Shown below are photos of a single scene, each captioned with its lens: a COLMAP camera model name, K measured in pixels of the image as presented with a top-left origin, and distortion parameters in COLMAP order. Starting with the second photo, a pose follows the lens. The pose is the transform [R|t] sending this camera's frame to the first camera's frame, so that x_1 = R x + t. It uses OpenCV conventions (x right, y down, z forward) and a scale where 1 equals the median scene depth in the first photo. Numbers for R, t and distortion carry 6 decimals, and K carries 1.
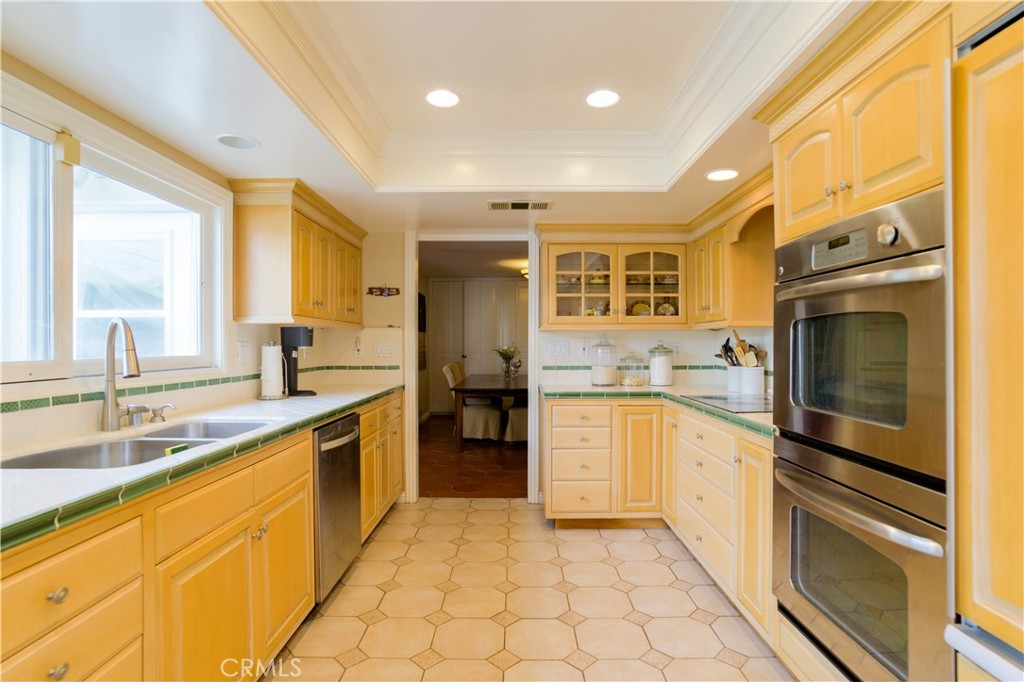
lens RADIAL K [[490.8, 0, 511.9], [0, 490.8, 347.8], [0, 0, 1]] dist [-0.068977, 0.036716]
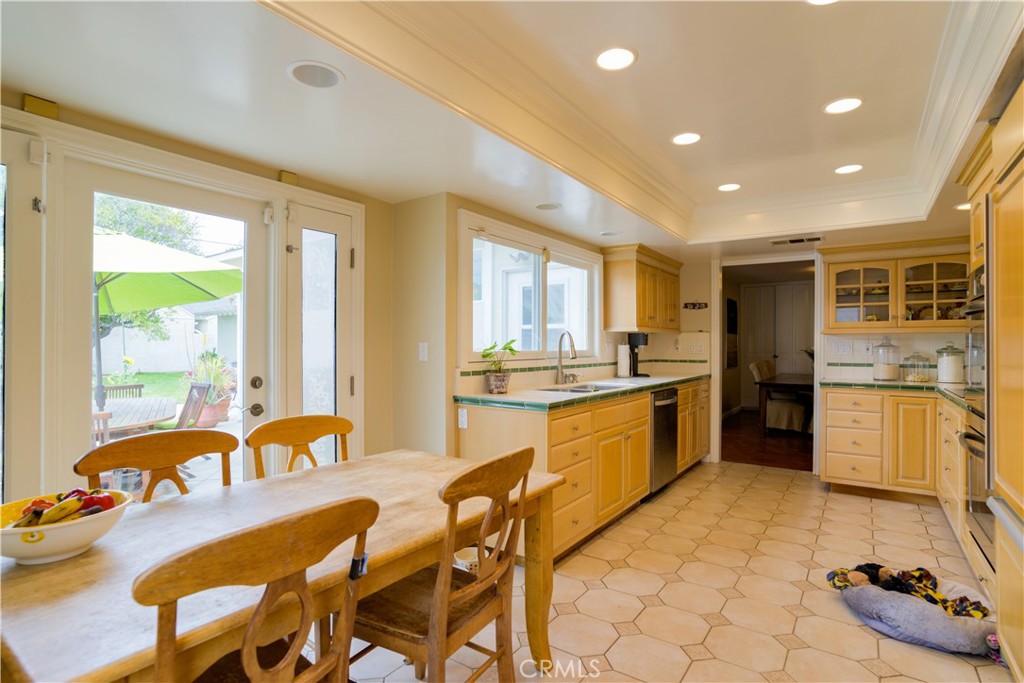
lens RADIAL K [[503.2, 0, 515.1], [0, 503.2, 338.3], [0, 0, 1]] dist [-0.076514, 0.041058]
pose [[0.815728, -0.002797, -0.578429, 0.160349], [-0.008886, 0.999810, -0.017366, 0.005341], [0.578368, 0.019306, 0.815548, -0.520740]]
